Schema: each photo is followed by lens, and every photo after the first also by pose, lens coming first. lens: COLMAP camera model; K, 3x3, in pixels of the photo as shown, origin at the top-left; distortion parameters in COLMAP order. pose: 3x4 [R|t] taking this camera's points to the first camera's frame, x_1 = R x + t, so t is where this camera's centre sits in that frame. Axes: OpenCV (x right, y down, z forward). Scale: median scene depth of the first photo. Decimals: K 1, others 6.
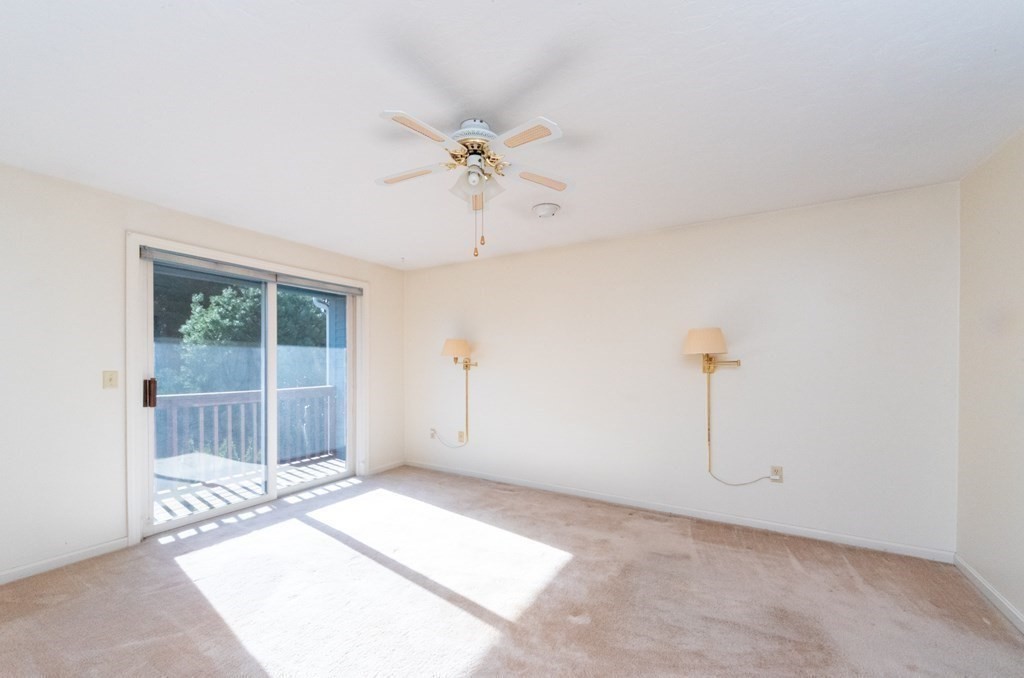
lens RADIAL K [[414.3, 0, 515.1], [0, 414.3, 368.8], [0, 0, 1]] dist [0.027922, 0.000028]
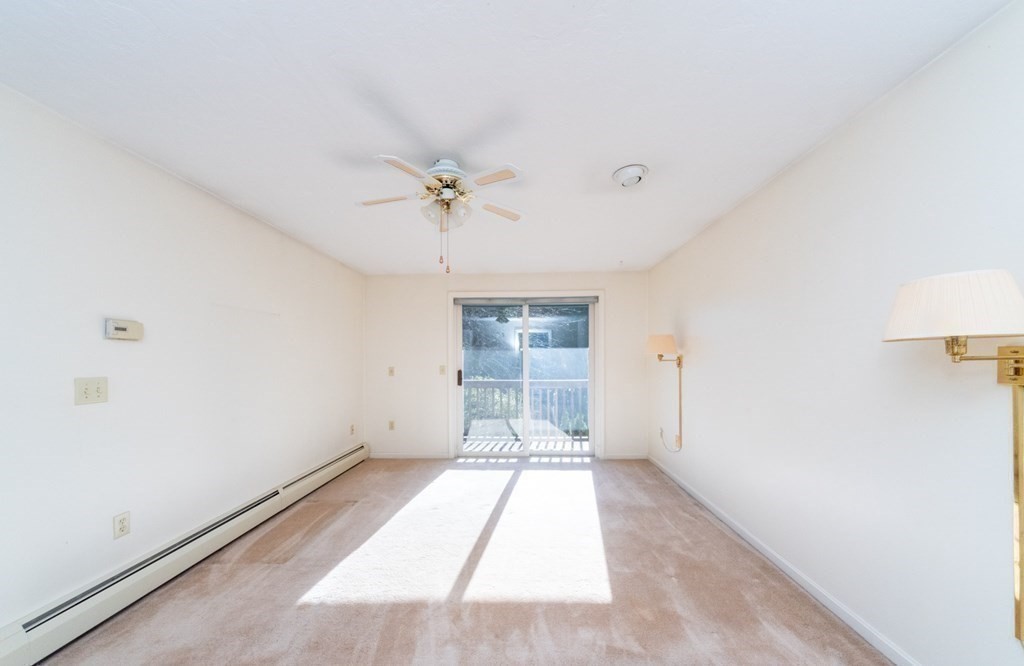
lens RADIAL K [[380.0, 0, 532.6], [0, 380.0, 365.2], [0, 0, 1]] dist [0.022523, 0.000026]
pose [[0.457376, 0.011112, -0.889204, 0.585167], [-0.006106, 0.999938, 0.009355, -0.011491], [0.889252, 0.001151, 0.457416, 0.423113]]
